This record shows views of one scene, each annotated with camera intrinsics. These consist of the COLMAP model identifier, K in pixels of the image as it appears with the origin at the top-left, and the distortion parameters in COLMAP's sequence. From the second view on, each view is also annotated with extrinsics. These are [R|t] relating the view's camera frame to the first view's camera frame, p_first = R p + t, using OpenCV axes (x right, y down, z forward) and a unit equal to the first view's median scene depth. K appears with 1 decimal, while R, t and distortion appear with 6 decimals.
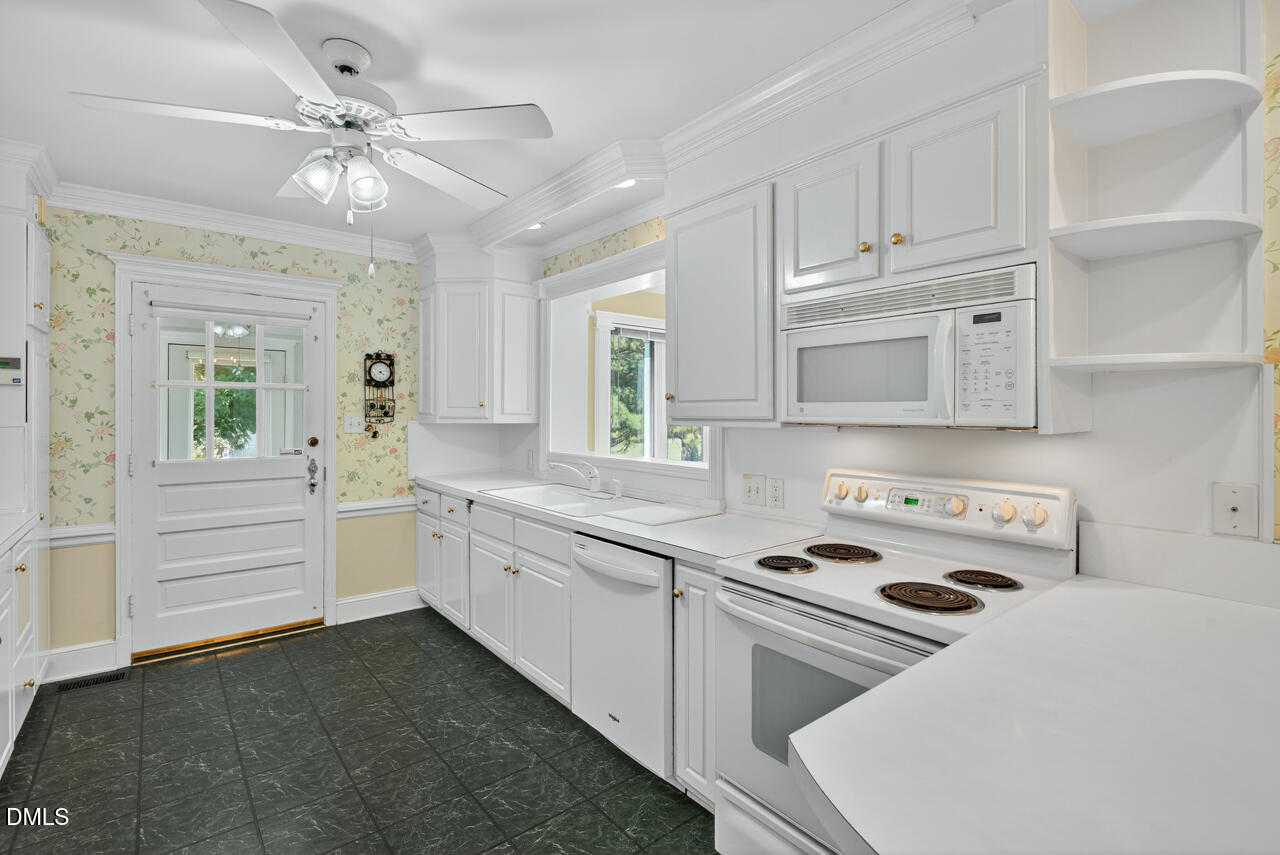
lens RADIAL K [[586.3, 0, 642.6], [0, 586.3, 416.1], [0, 0, 1]] dist [-0.003512, -0.000639]
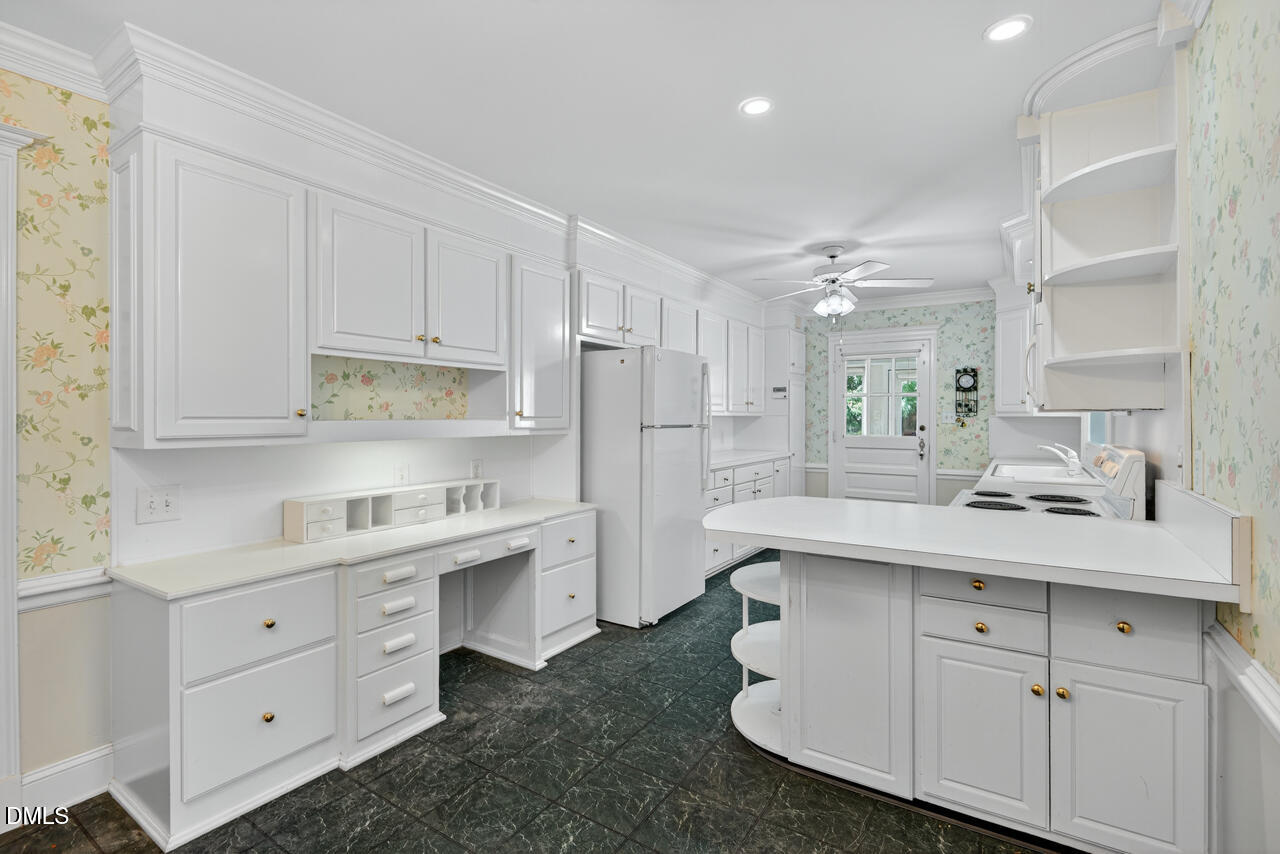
lens RADIAL K [[586.3, 0, 642.6], [0, 586.3, 415.6], [0, 0, 1]] dist [-0.003512, -0.000639]
pose [[0.299240, -0.003851, -0.954170, 0.714433], [-0.009093, 0.999935, -0.006888, 0.027460], [0.954135, 0.010738, 0.299186, -0.197682]]
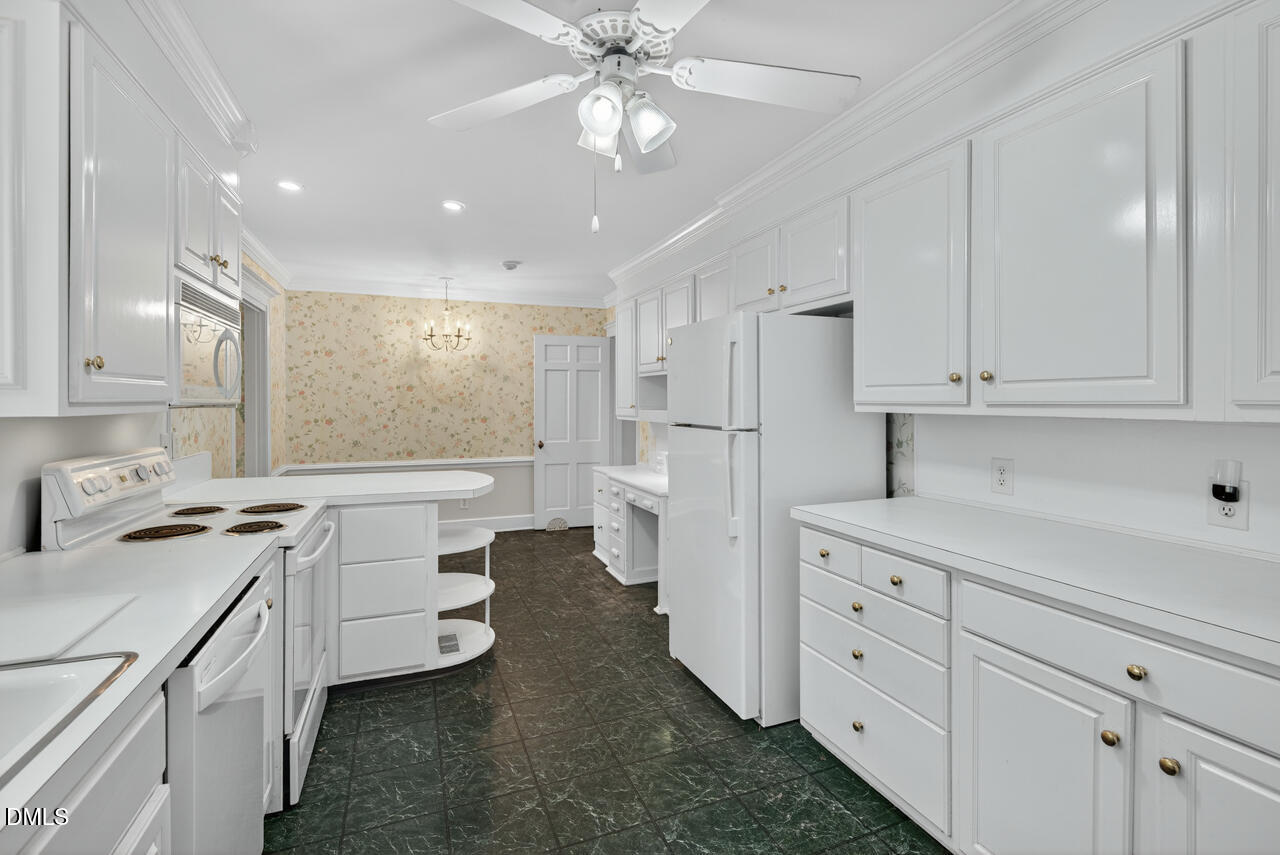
lens RADIAL K [[576.5, 0, 641.6], [0, 576.5, 397.8], [0, 0, 1]] dist [-0.000499, -0.000114]
pose [[-0.953480, -0.003152, 0.301440, -0.380140], [-0.002632, 0.999994, 0.002132, 0.001106], [-0.301445, 0.001239, -0.953483, 0.871408]]
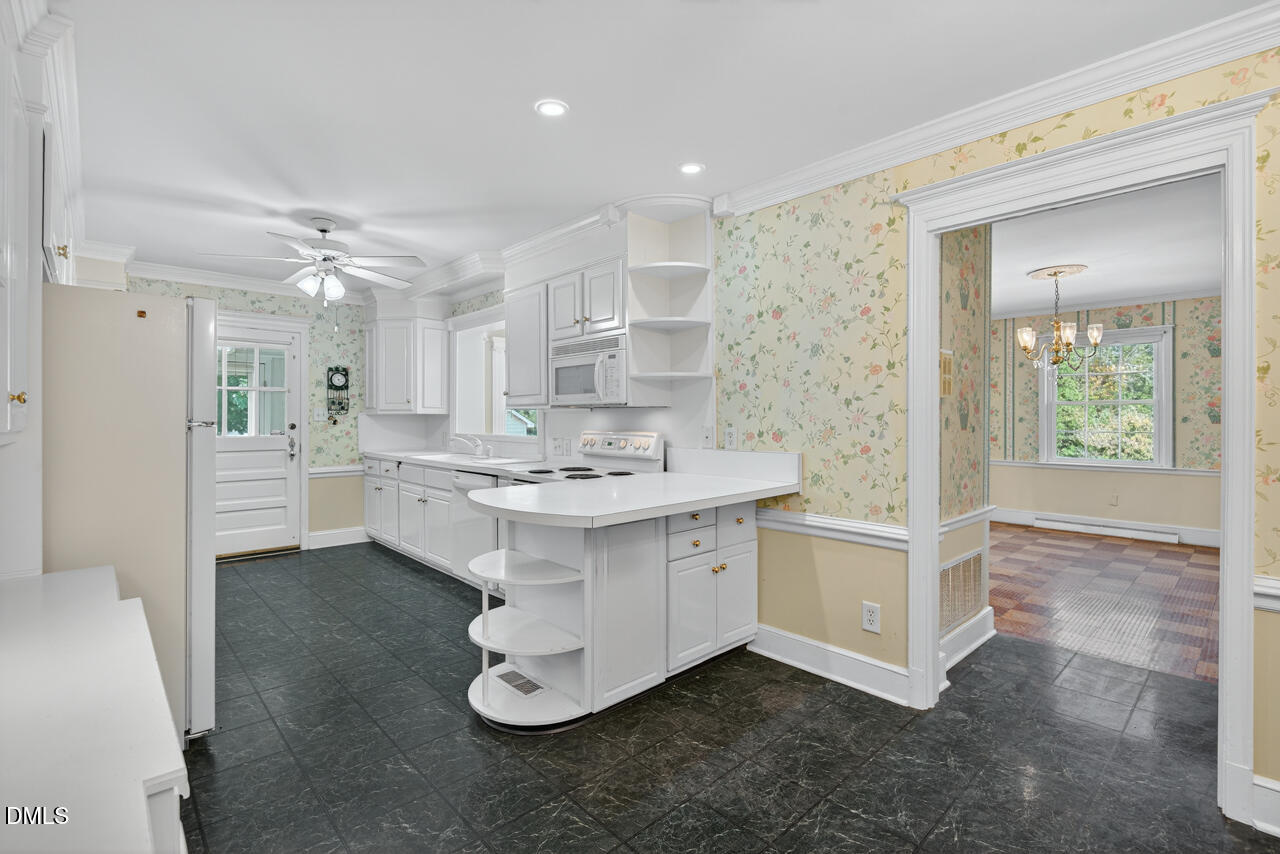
lens RADIAL K [[580.8, 0, 640.6], [0, 580.8, 423.4], [0, 0, 1]] dist [-0.000296, -0.000089]
pose [[0.997929, -0.003287, 0.064242, 0.225238], [0.003348, 0.999994, -0.000840, 0.039979], [-0.064239, 0.001053, 0.997934, -0.528231]]
